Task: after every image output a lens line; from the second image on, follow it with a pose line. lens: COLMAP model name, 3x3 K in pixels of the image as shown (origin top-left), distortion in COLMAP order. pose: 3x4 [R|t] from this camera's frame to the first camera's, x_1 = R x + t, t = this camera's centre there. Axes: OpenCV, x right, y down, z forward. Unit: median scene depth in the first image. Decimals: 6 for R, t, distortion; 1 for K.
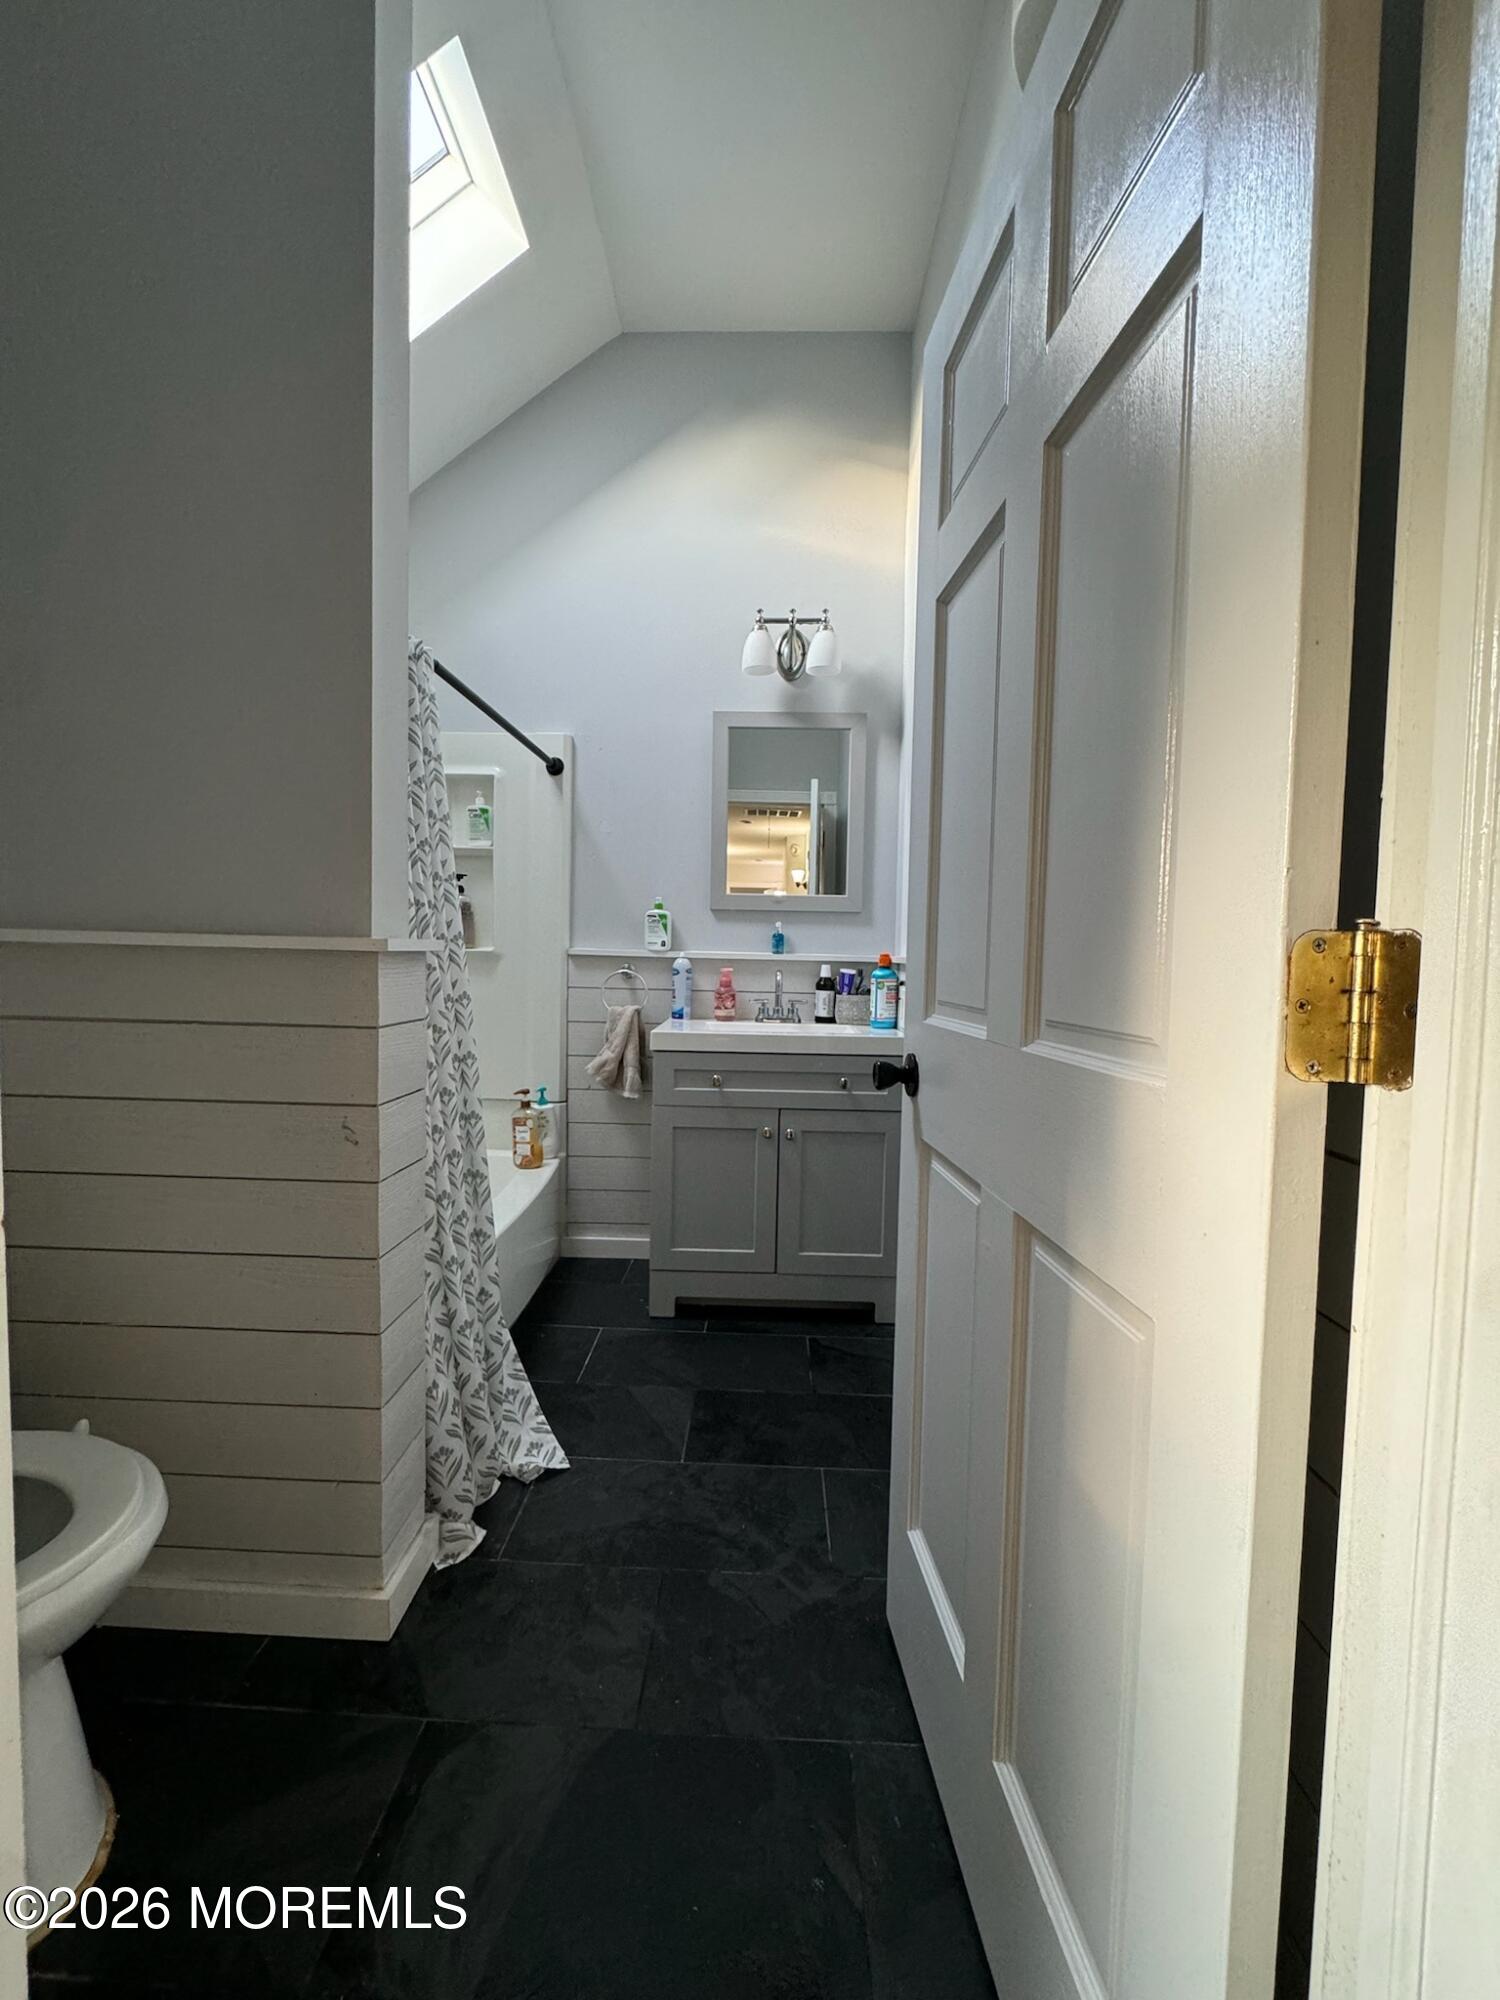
lens RADIAL K [[794.2, 0, 749.9], [0, 794.2, 996.1], [0, 0, 1]] dist [-0.006188, 0.000185]
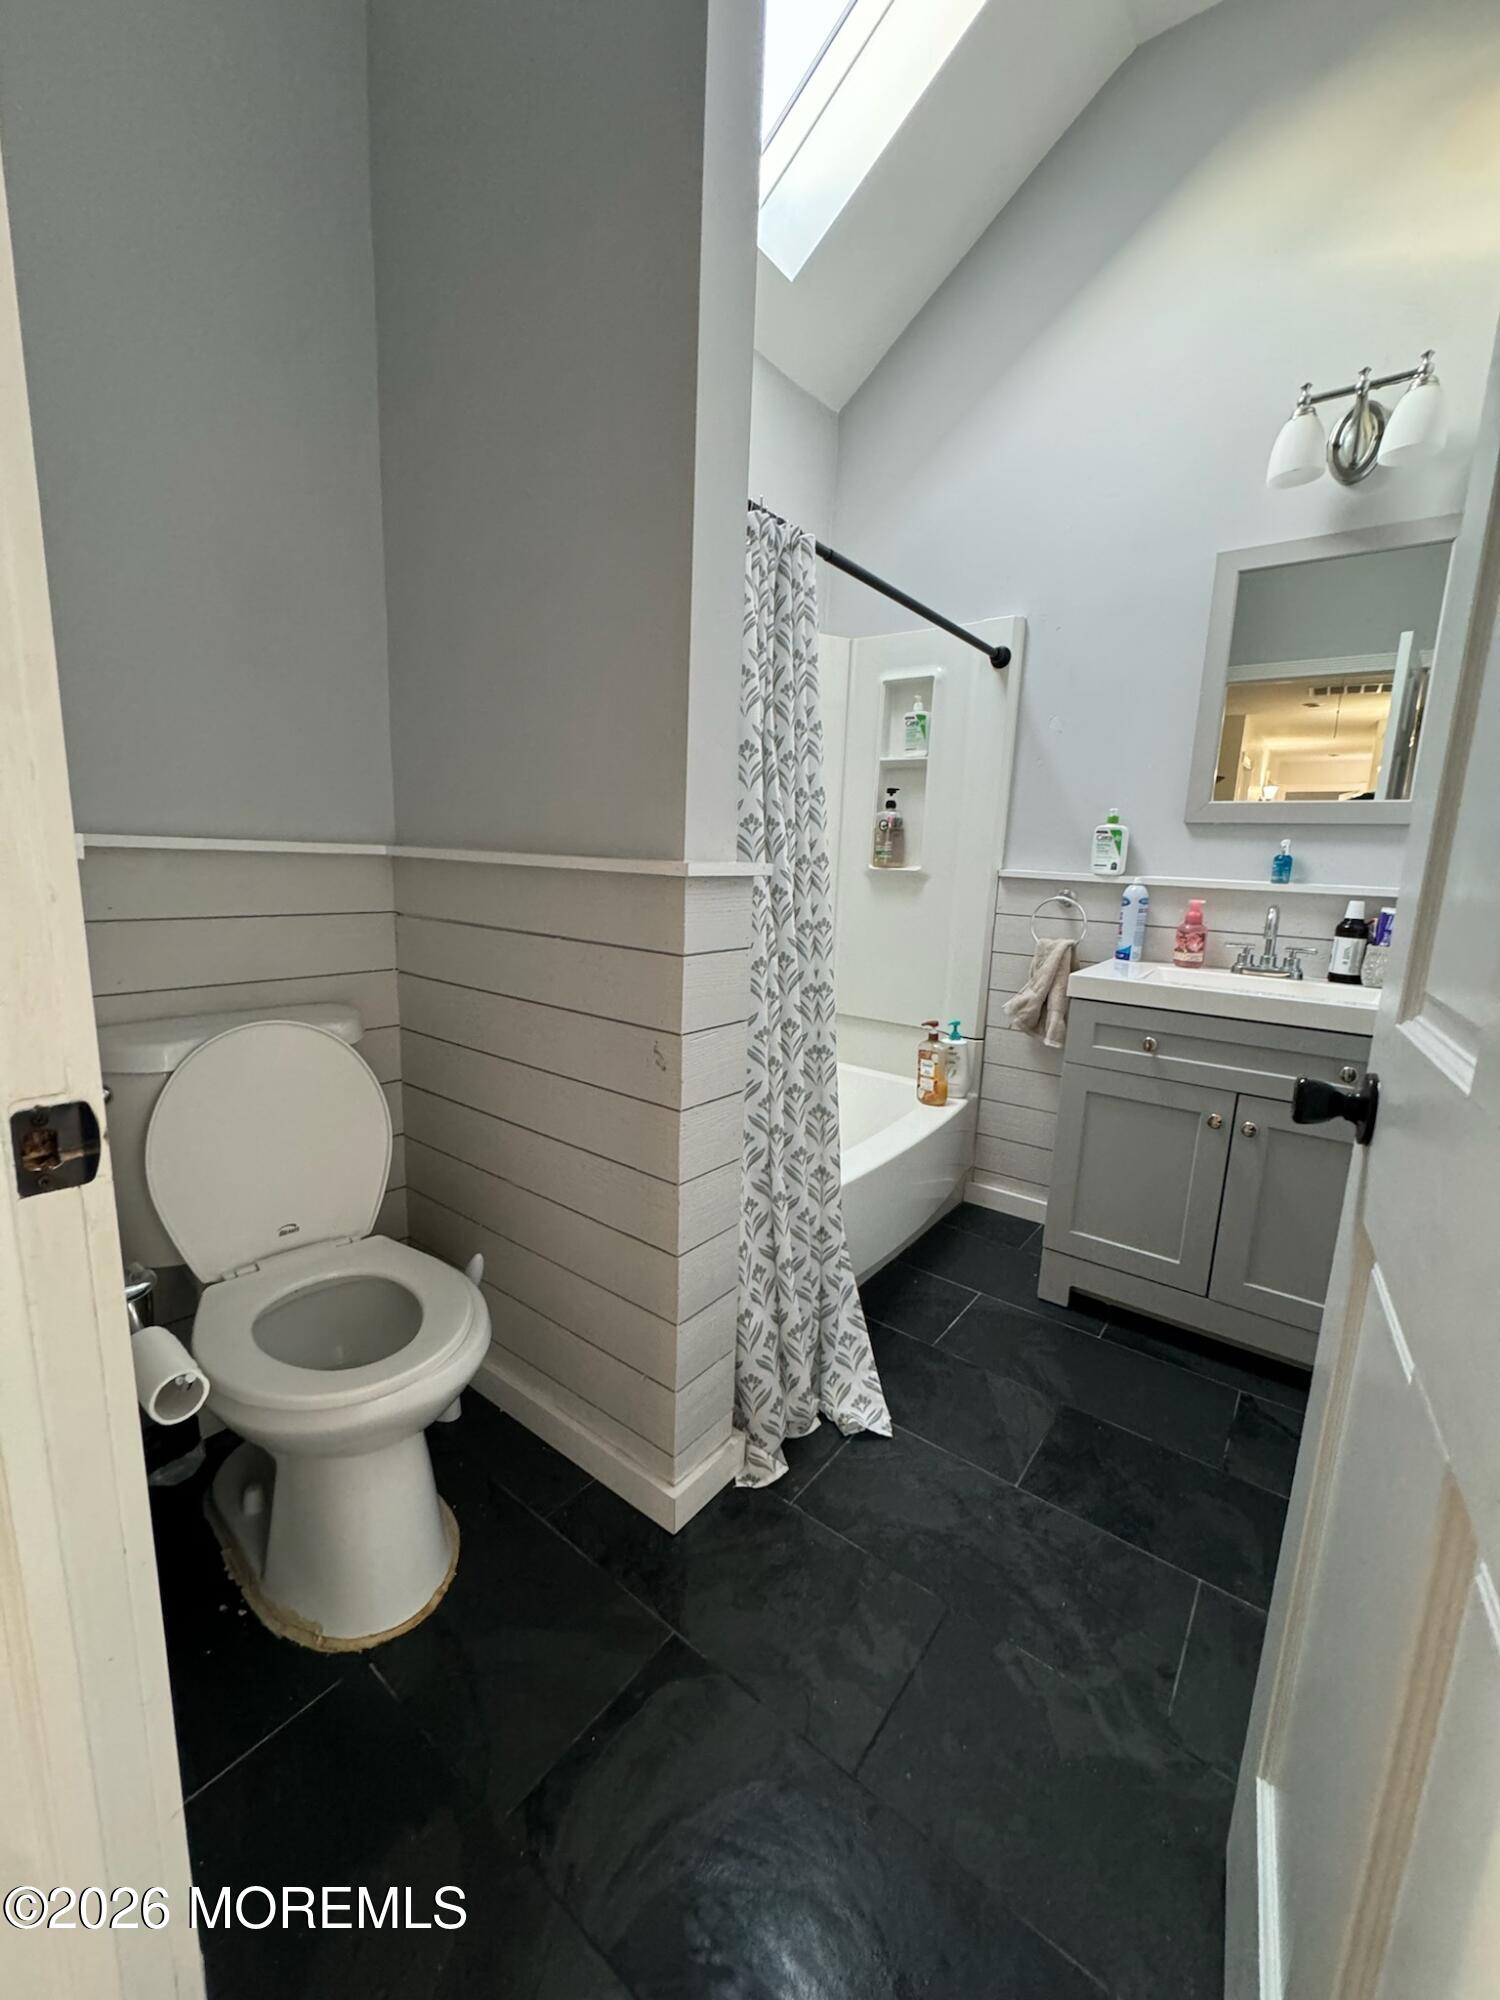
lens RADIAL K [[794.2, 0, 749.9], [0, 794.2, 996.1], [0, 0, 1]] dist [-0.006188, 0.000185]
pose [[0.814257, 0.111420, -0.569711, 0.069874], [-0.050188, 0.991244, 0.122130, -0.015275], [0.578330, -0.070853, 0.812720, 0.117220]]
